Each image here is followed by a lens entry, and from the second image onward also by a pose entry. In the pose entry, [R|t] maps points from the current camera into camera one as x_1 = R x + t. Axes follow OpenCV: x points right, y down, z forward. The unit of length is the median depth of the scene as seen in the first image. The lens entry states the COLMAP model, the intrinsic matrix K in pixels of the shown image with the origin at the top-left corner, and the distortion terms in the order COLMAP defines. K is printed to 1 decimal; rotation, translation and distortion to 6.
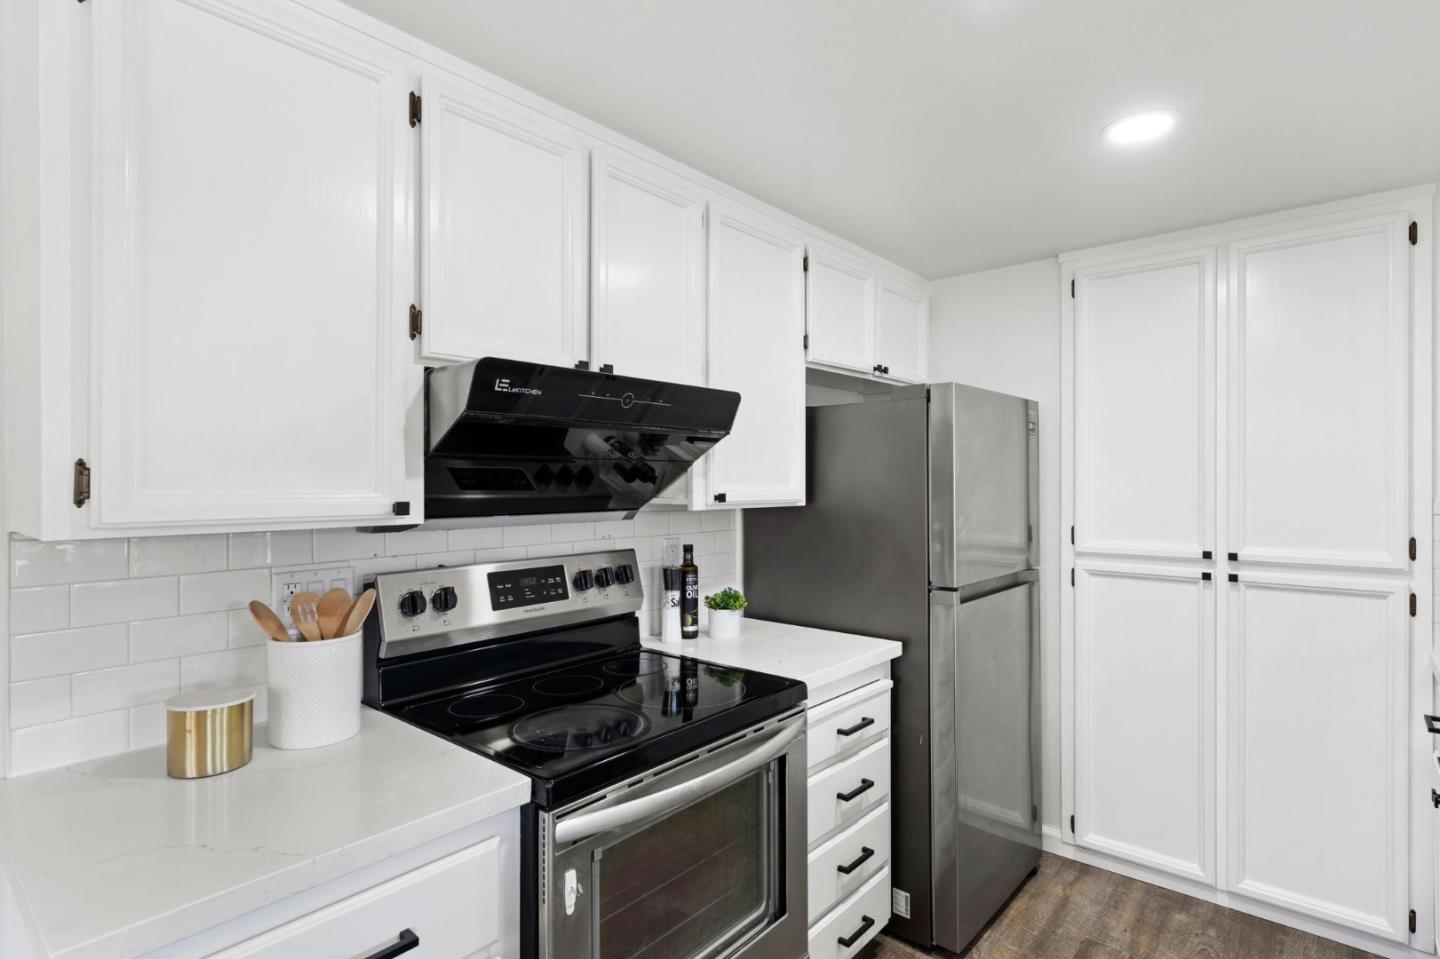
lens RADIAL K [[750.1, 0, 723.8], [0, 750.1, 479.0], [0, 0, 1]] dist [0.002231, -0.000334]
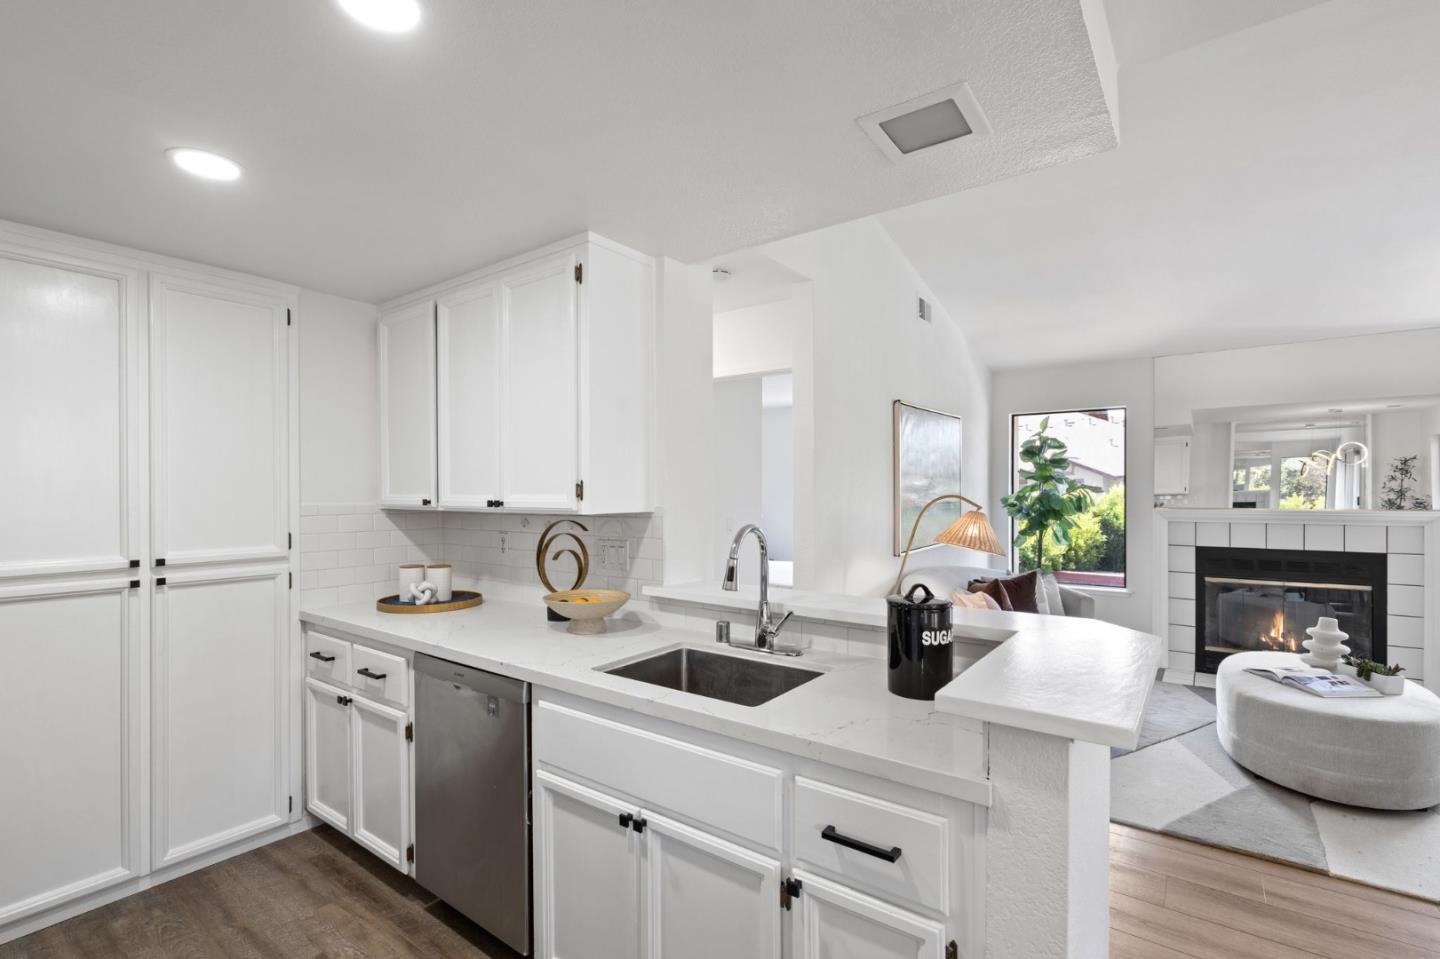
lens RADIAL K [[652.5, 0, 721.1], [0, 652.5, 489.5], [0, 0, 1]] dist [-0.000444, -0.000169]
pose [[-0.075775, 0.003960, 0.997117, -0.363282], [-0.001907, 0.999990, -0.004116, -0.000456], [-0.997123, -0.002214, -0.075767, 0.279928]]
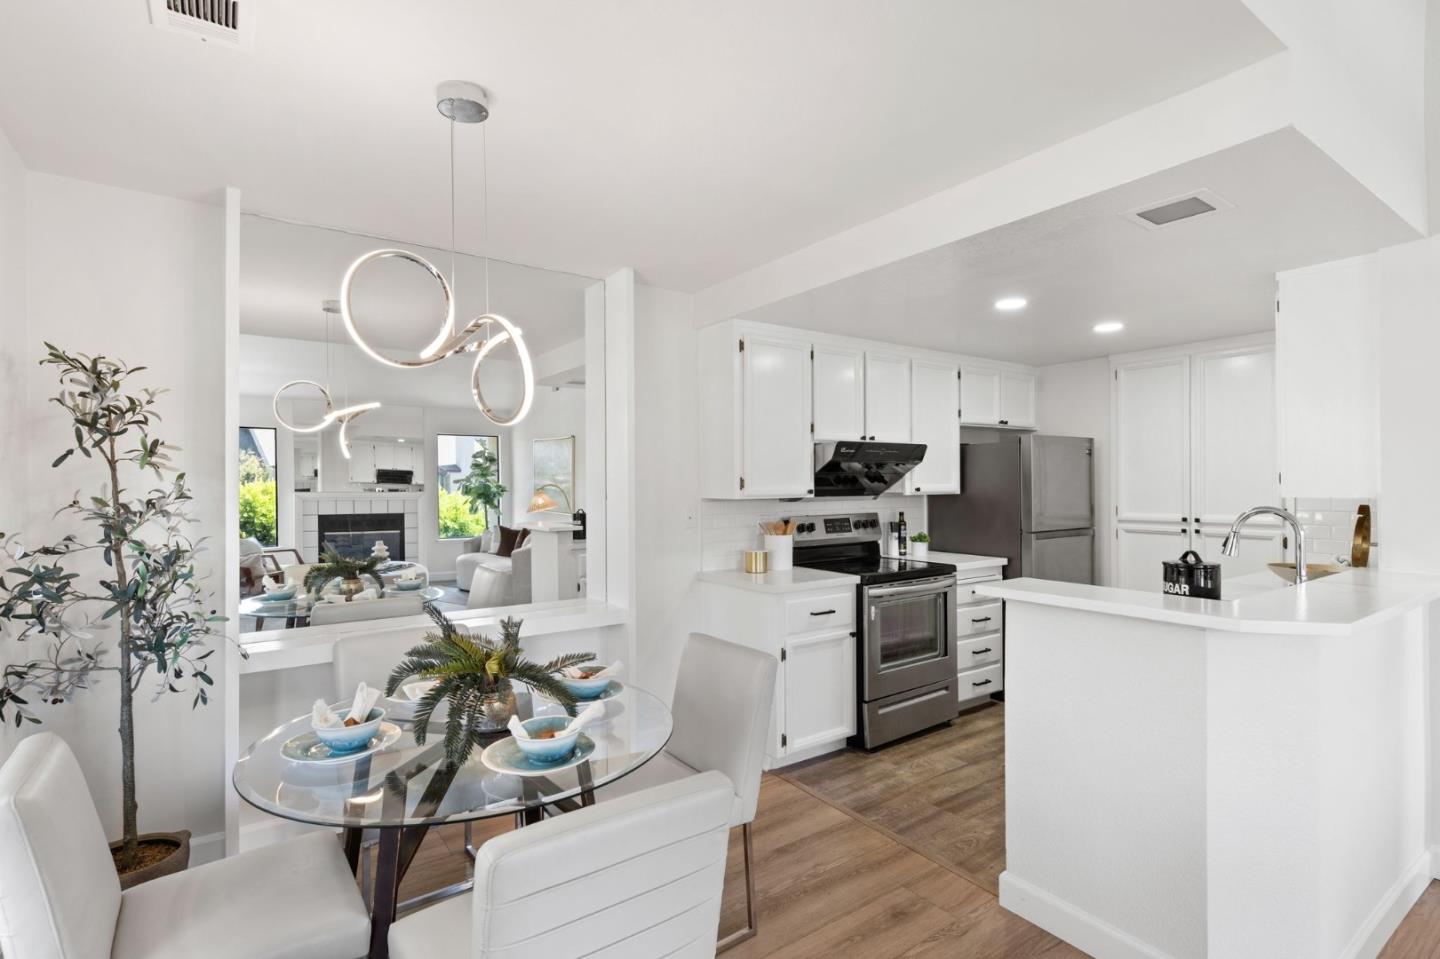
lens RADIAL K [[750.1, 0, 710.2], [0, 750.1, 487.8], [0, 0, 1]] dist [0.002231, -0.000334]
pose [[0.968936, -0.004833, -0.247265, -0.047249], [0.006838, 0.999950, 0.007251, -0.000405], [0.247218, -0.008717, 0.968921, -1.239524]]
